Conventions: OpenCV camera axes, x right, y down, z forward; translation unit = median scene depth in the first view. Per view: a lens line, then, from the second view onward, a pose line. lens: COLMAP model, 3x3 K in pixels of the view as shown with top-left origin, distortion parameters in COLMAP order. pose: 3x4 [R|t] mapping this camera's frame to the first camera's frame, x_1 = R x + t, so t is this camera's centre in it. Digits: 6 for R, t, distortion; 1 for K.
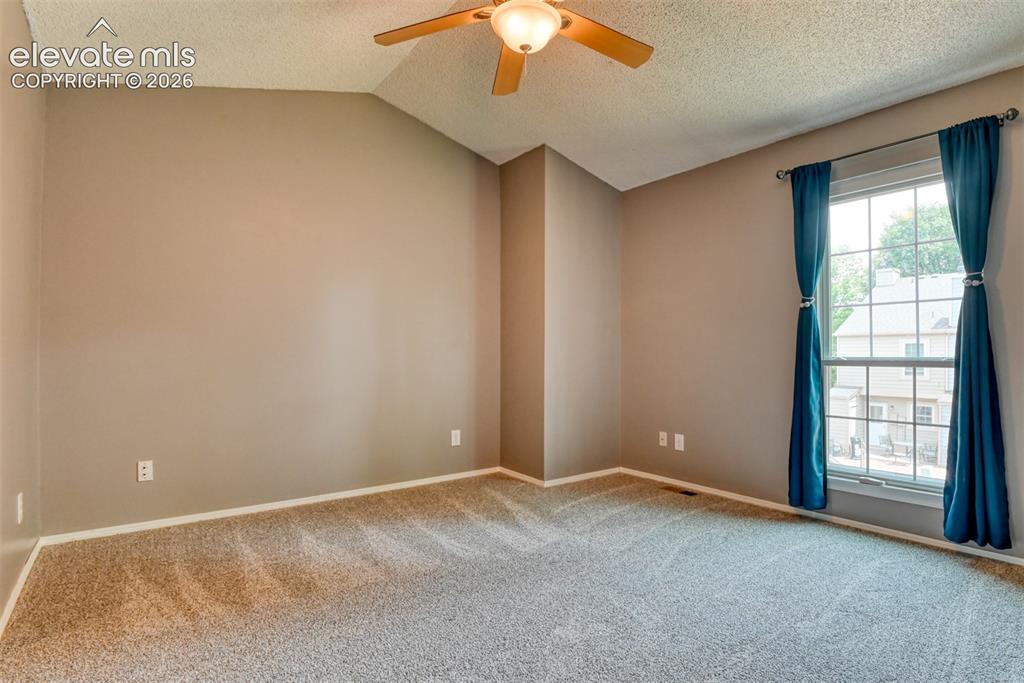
lens RADIAL K [[510.0, 0, 506.4], [0, 510.0, 346.4], [0, 0, 1]] dist [-0.027151, -0.005488]
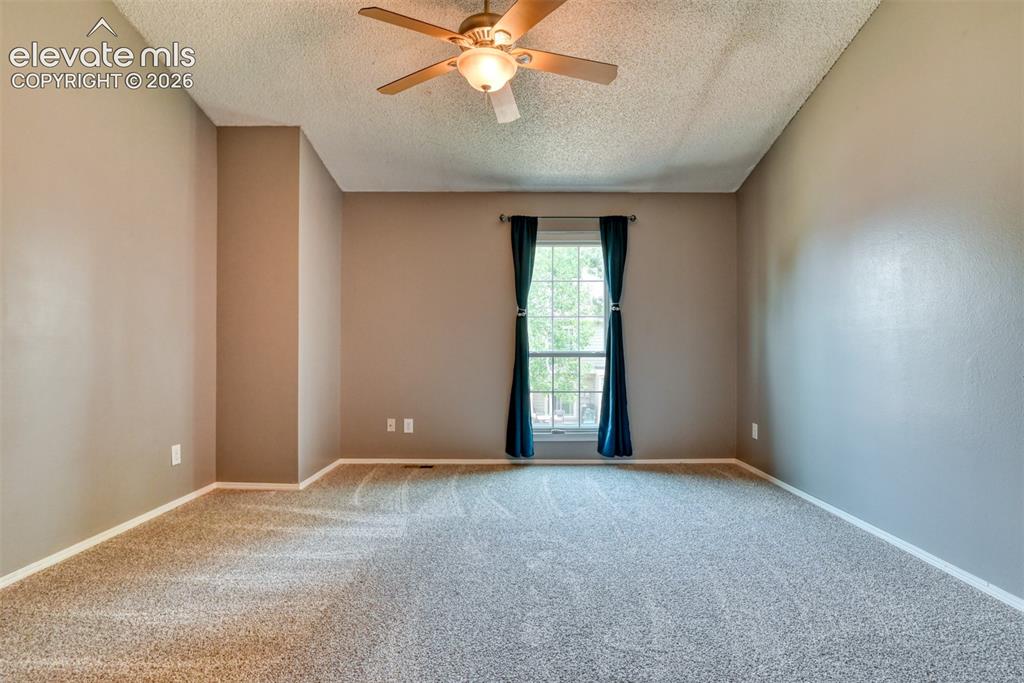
lens RADIAL K [[510.0, 0, 506.4], [0, 510.0, 346.4], [0, 0, 1]] dist [-0.027151, -0.005488]
pose [[0.608852, 0.002489, 0.793280, -0.571014], [-0.011402, 0.999919, 0.005614, -0.000613], [-0.793202, -0.012463, 0.608831, 0.159106]]
